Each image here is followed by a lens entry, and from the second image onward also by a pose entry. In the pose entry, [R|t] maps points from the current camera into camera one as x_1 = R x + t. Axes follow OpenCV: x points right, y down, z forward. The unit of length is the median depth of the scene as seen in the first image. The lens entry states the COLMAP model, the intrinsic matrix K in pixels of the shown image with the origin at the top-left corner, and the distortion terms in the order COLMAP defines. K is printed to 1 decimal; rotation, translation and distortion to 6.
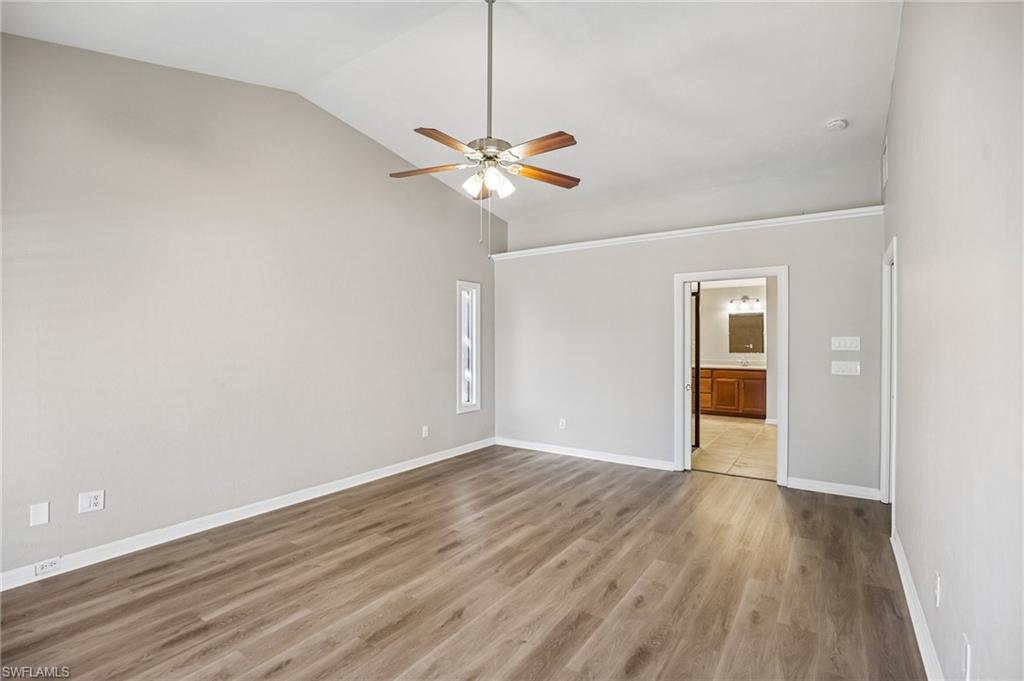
lens RADIAL K [[471.2, 0, 506.1], [0, 471.2, 341.9], [0, 0, 1]] dist [-0.016332, 0.003060]
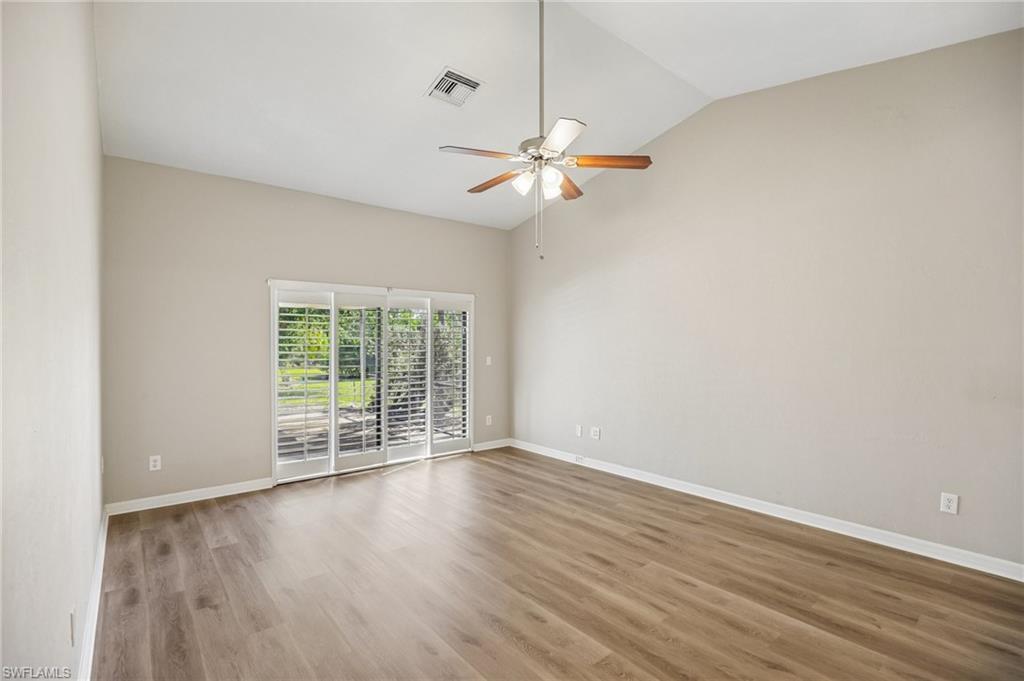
lens RADIAL K [[471.2, 0, 522.9], [0, 471.2, 343.8], [0, 0, 1]] dist [-0.016332, 0.003060]
pose [[-0.248232, 0.003614, -0.968694, 0.841937], [-0.002321, 0.999988, 0.004325, -0.004338], [0.968698, 0.003322, -0.248221, 1.088365]]
